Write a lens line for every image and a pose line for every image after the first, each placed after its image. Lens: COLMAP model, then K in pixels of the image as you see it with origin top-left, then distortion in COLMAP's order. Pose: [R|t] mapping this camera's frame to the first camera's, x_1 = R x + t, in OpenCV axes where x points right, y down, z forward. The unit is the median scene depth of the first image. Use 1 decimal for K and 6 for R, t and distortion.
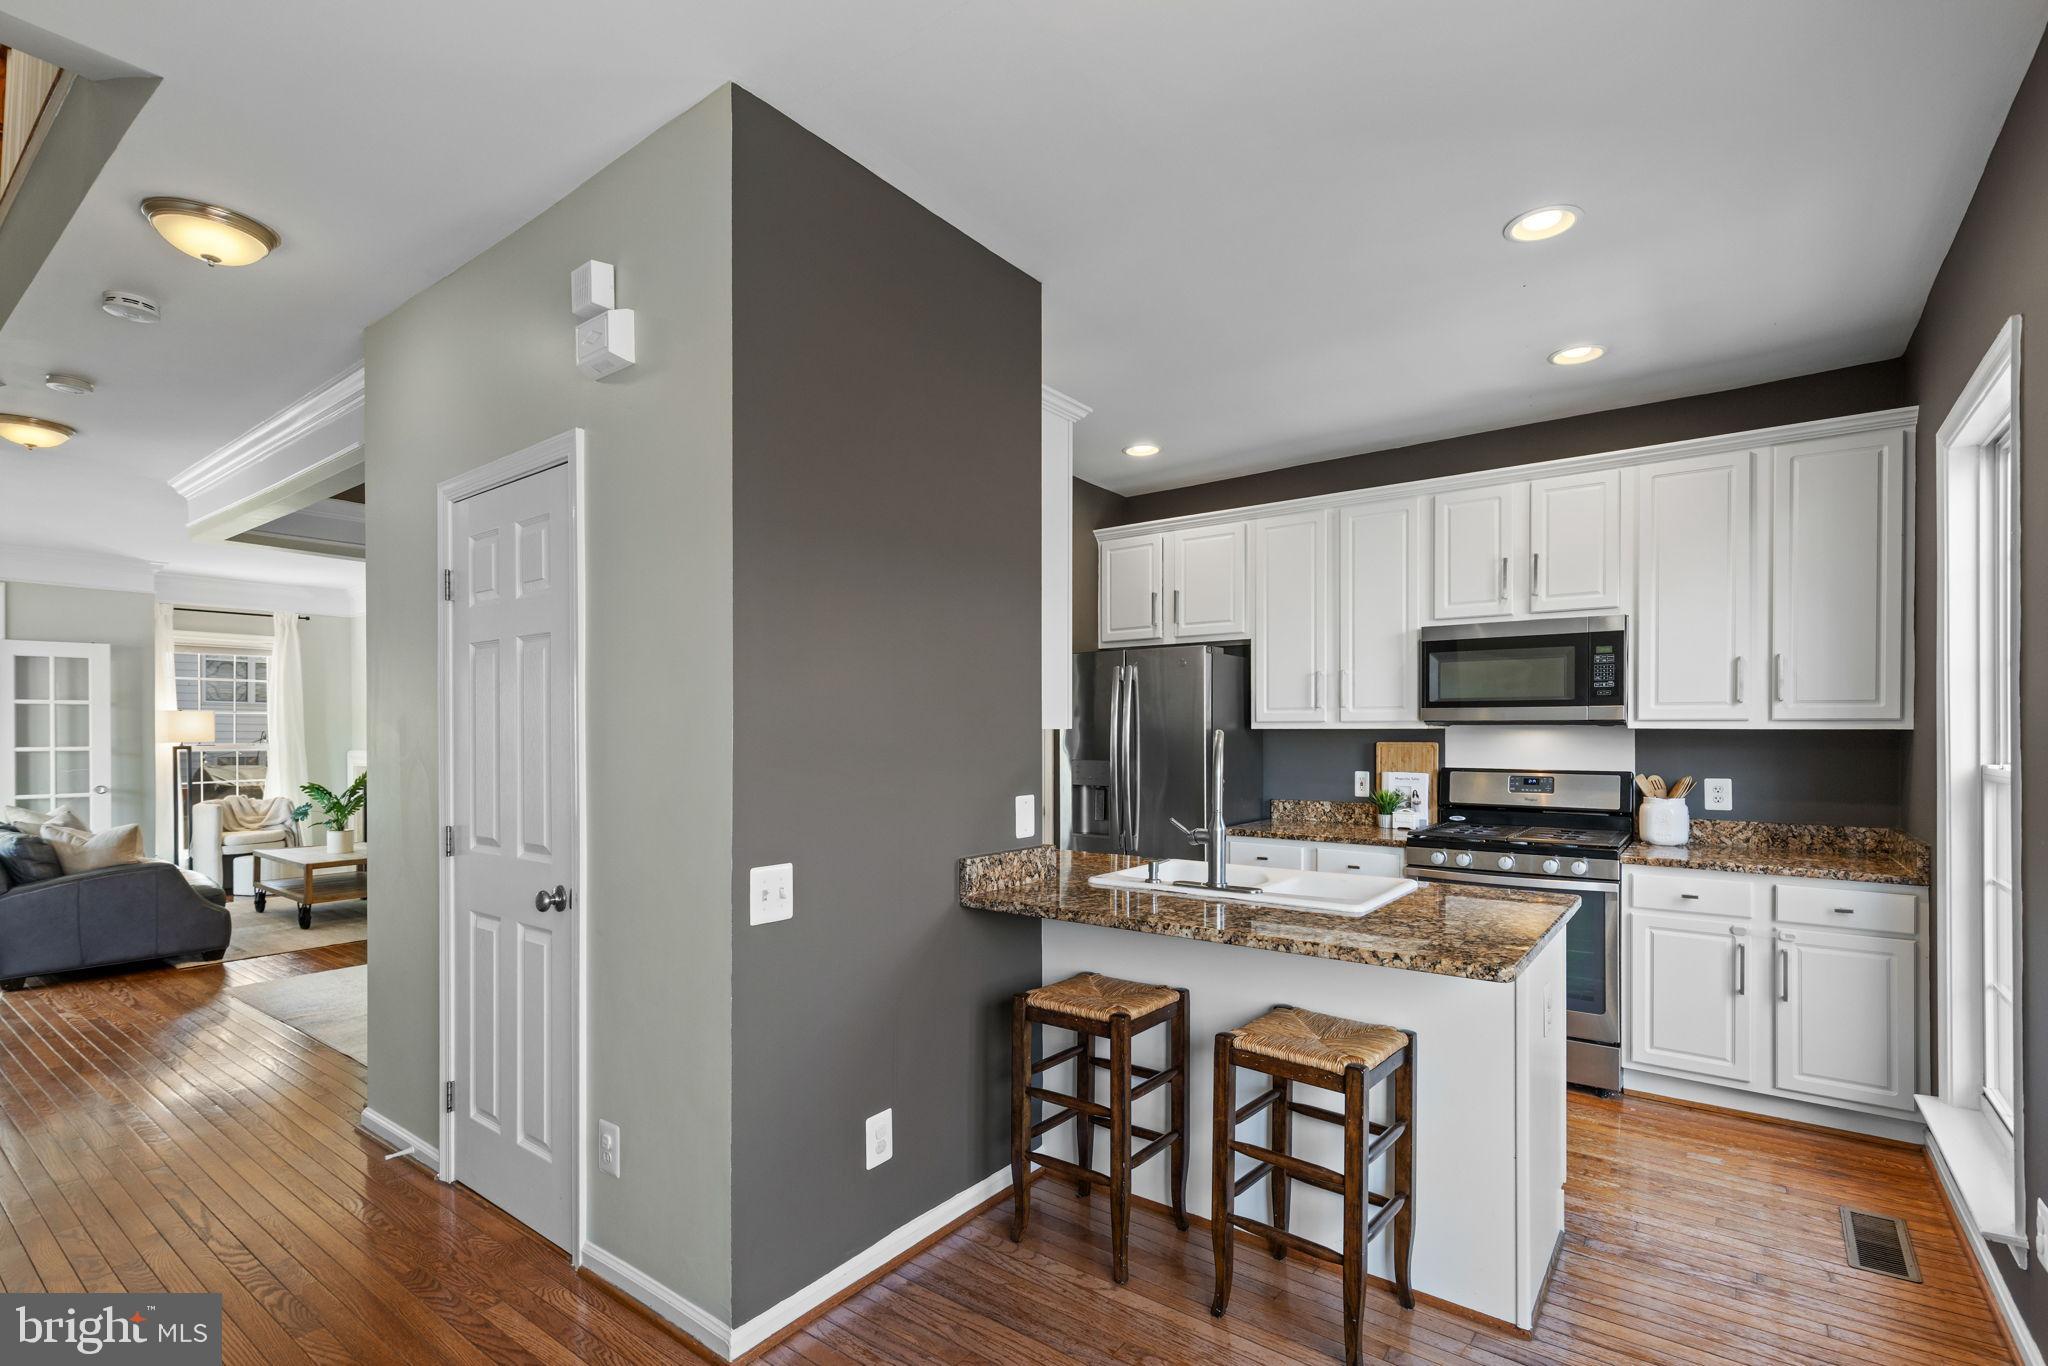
lens RADIAL K [[938.1, 0, 1029.5], [0, 938.1, 748.9], [0, 0, 1]] dist [0.005644, 0.000623]
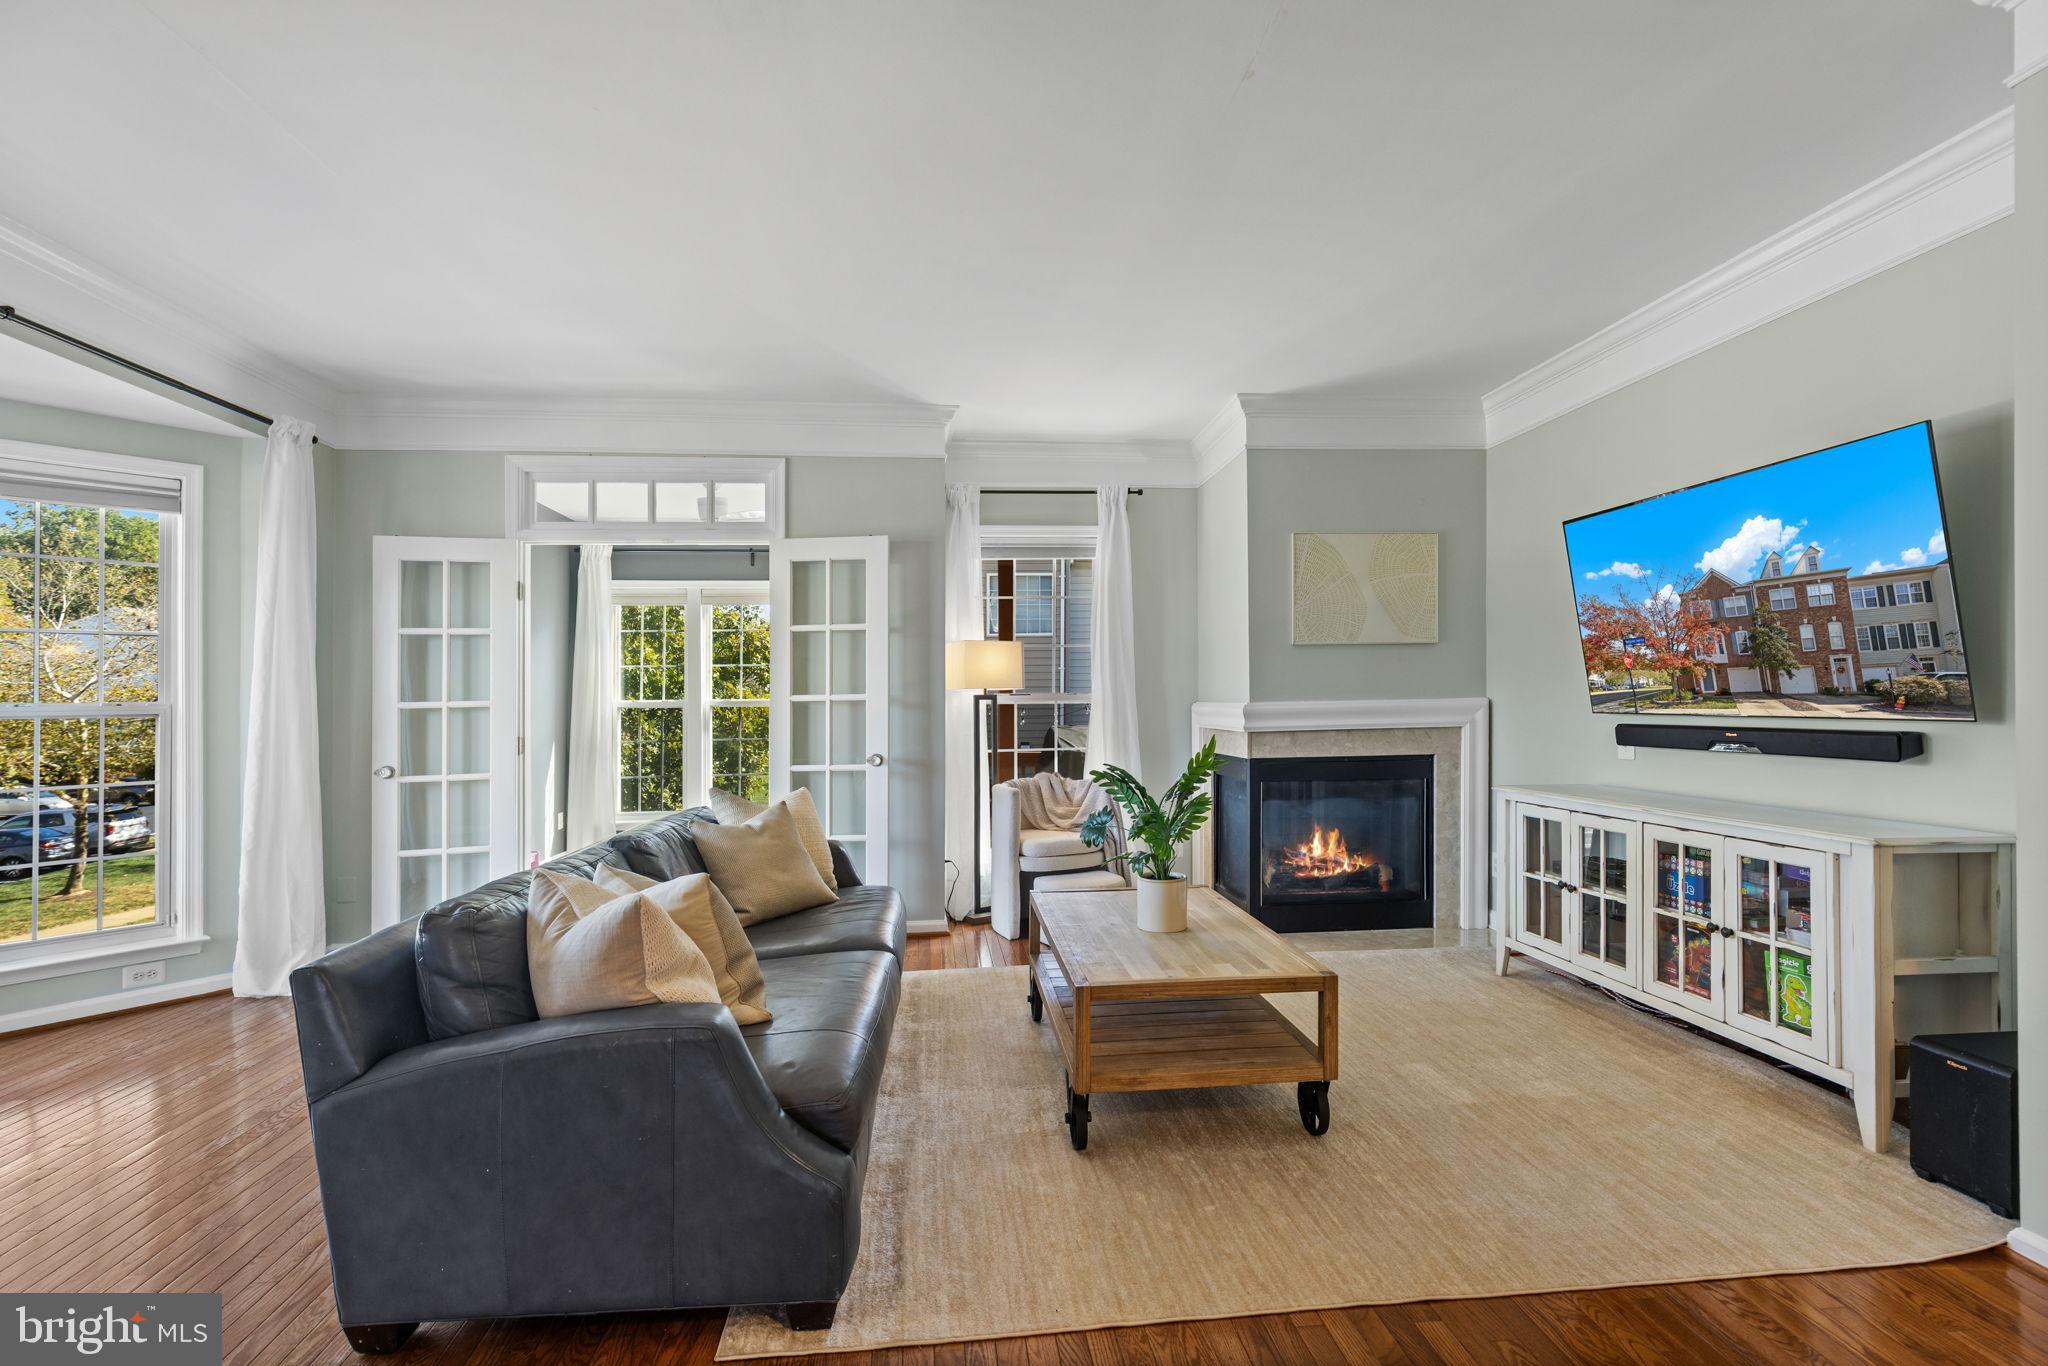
lens RADIAL K [[931.9, 0, 1025.1], [0, 931.9, 705.5], [0, 0, 1]] dist [0.006312, 0.000388]
pose [[0.677883, -0.002631, -0.735165, -0.731830], [-0.001198, 0.999988, -0.004684, 0.013765], [0.735168, 0.004056, 0.677872, 1.058239]]
